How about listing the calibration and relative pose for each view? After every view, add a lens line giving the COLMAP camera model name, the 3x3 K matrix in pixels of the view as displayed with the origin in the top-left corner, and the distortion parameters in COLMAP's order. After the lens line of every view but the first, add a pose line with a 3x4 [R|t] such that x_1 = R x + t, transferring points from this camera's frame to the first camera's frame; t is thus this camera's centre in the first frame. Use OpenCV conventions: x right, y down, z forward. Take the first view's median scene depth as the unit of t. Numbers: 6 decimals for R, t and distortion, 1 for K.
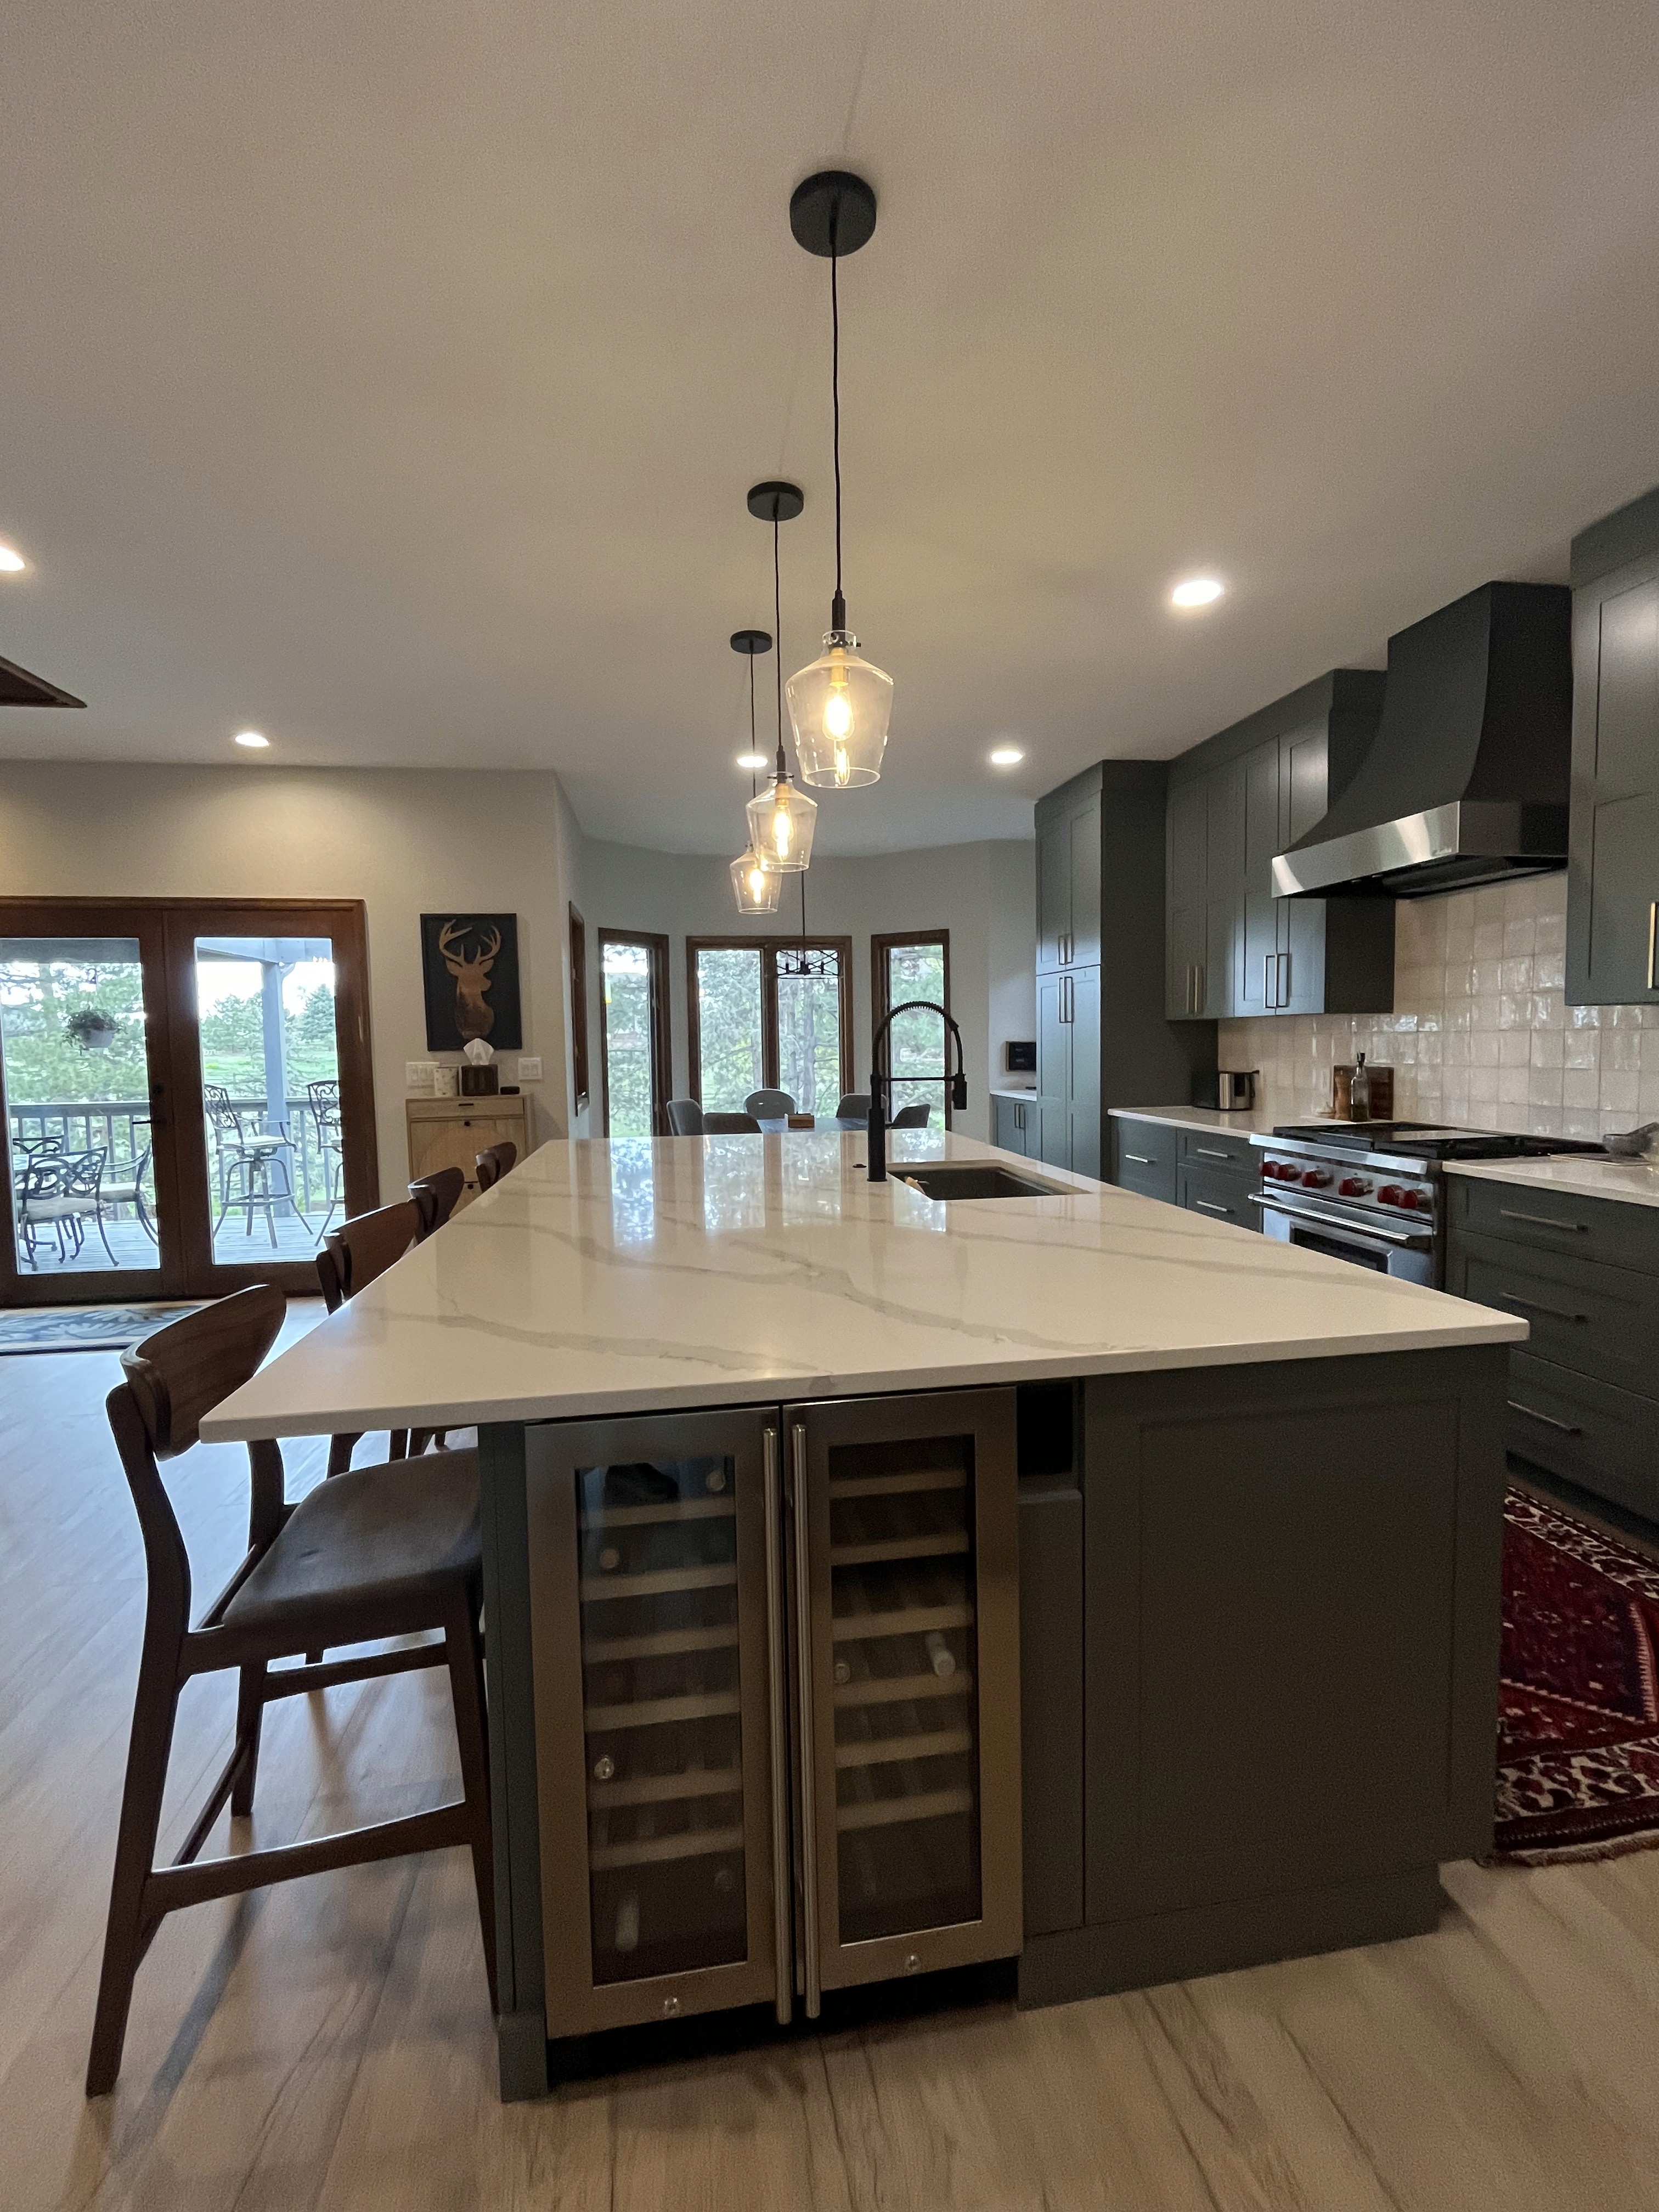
lens RADIAL K [[970.7, 0, 831.9], [0, 970.7, 1102.7], [0, 0, 1]] dist [-0.001610, 0.000125]
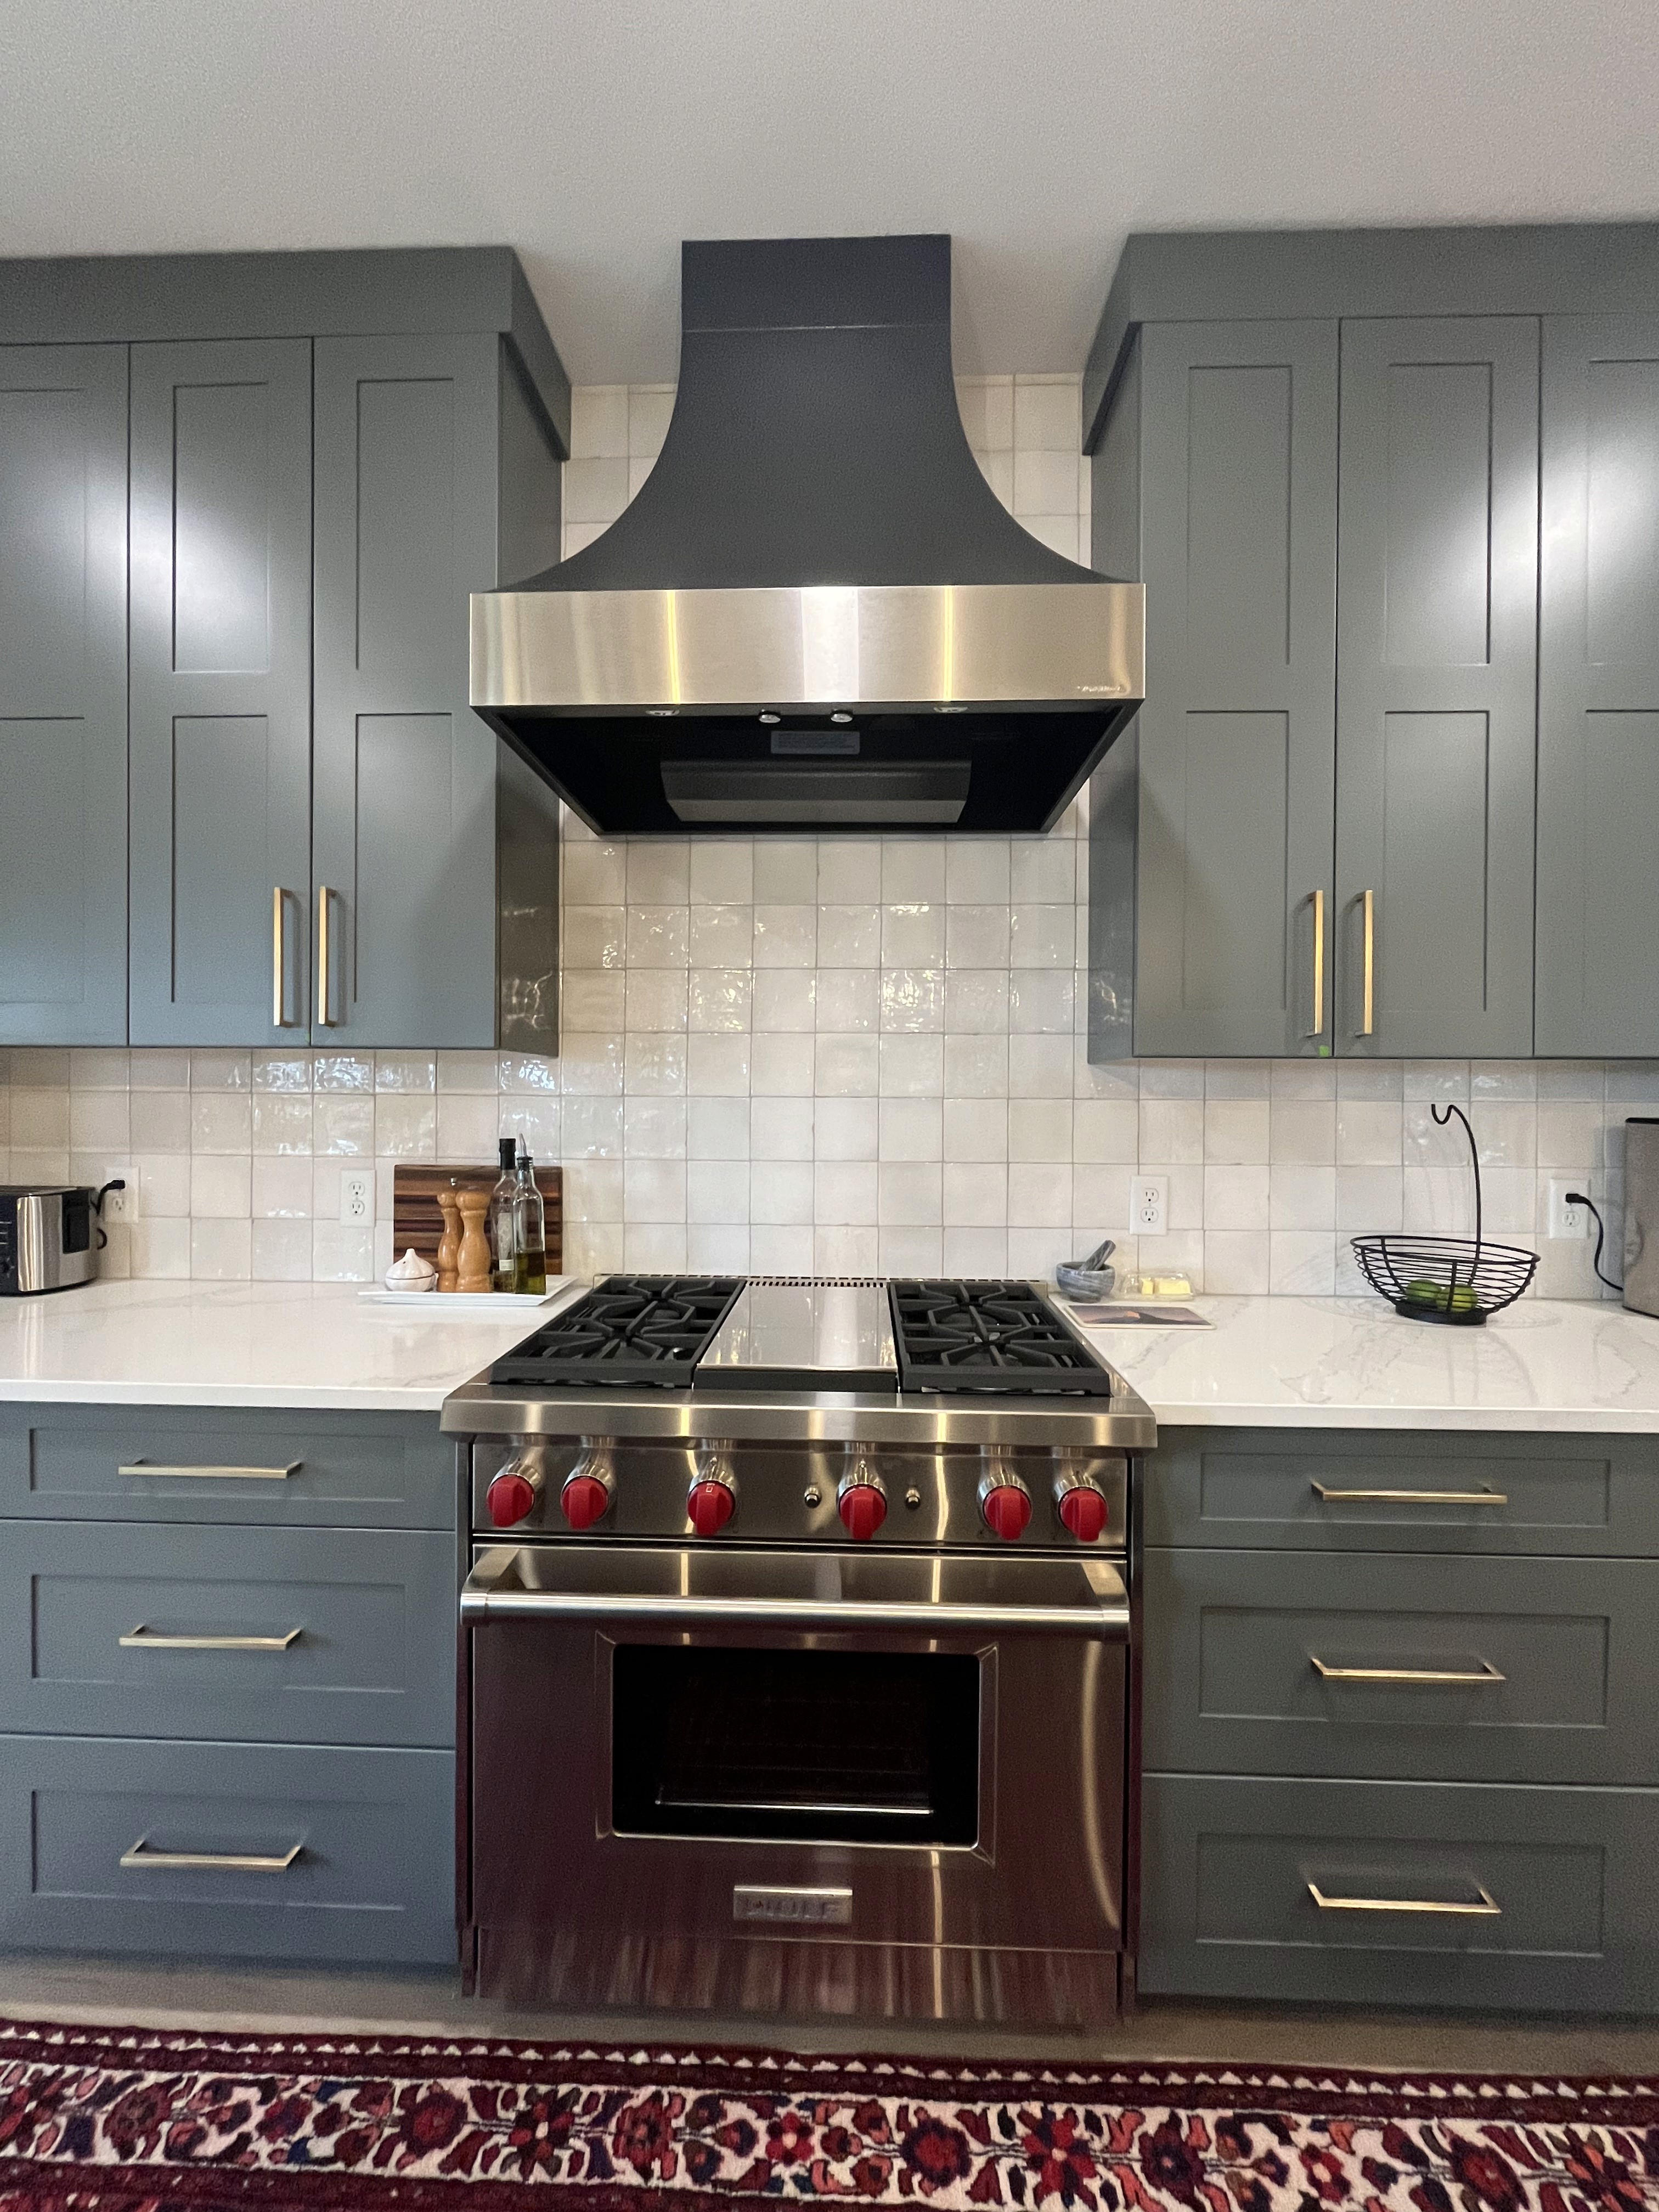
lens RADIAL K [[902.7, 0, 827.9], [0, 902.7, 1101.6], [0, 0, 1]] dist [-0.004163, 0.000669]
pose [[0.198327, 0.009126, 0.980093, 0.125548], [0.054301, 0.998319, -0.020284, -0.042868], [-0.978631, 0.057243, 0.197498, 0.629966]]
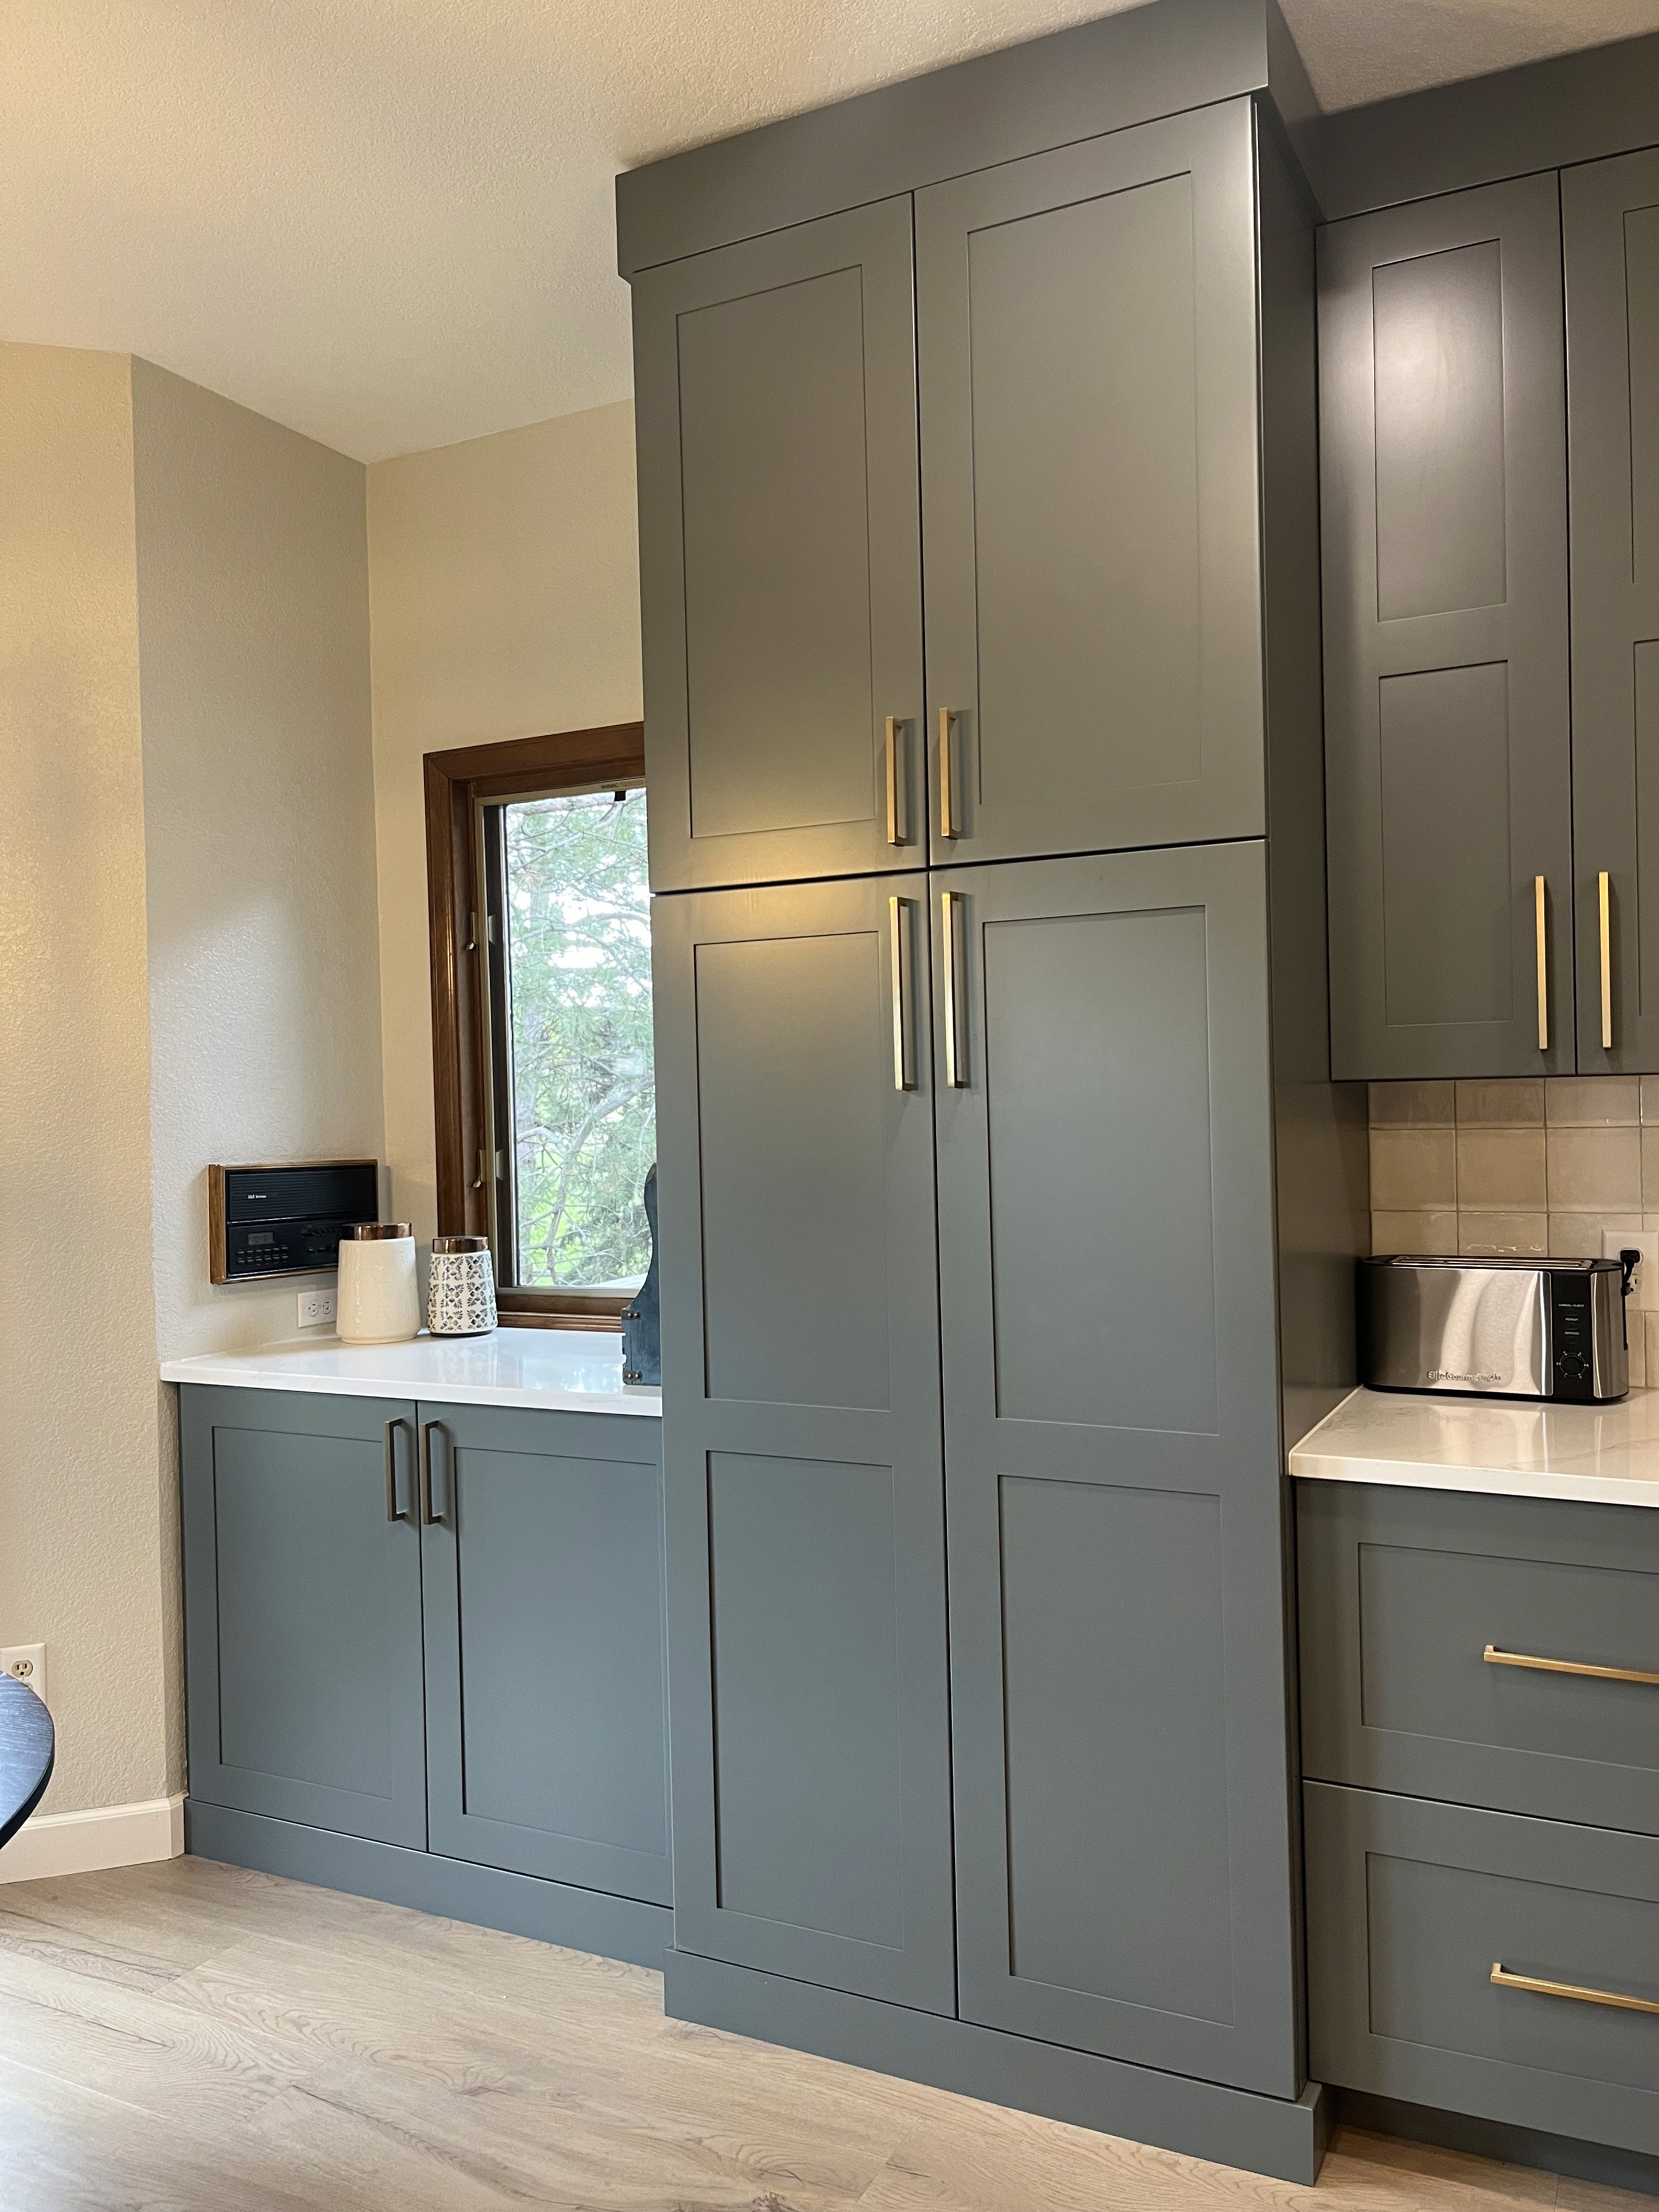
lens RADIAL K [[1670.6, 0, 829.5], [0, 1670.6, 1106.0], [0, 0, 1]] dist [0.070305, -0.106537]
pose [[0.592414, 0.004473, 0.805622, -0.116327], [0.063597, 0.996604, -0.052299, -0.066501], [-0.803120, 0.082218, 0.590118, 0.887723]]
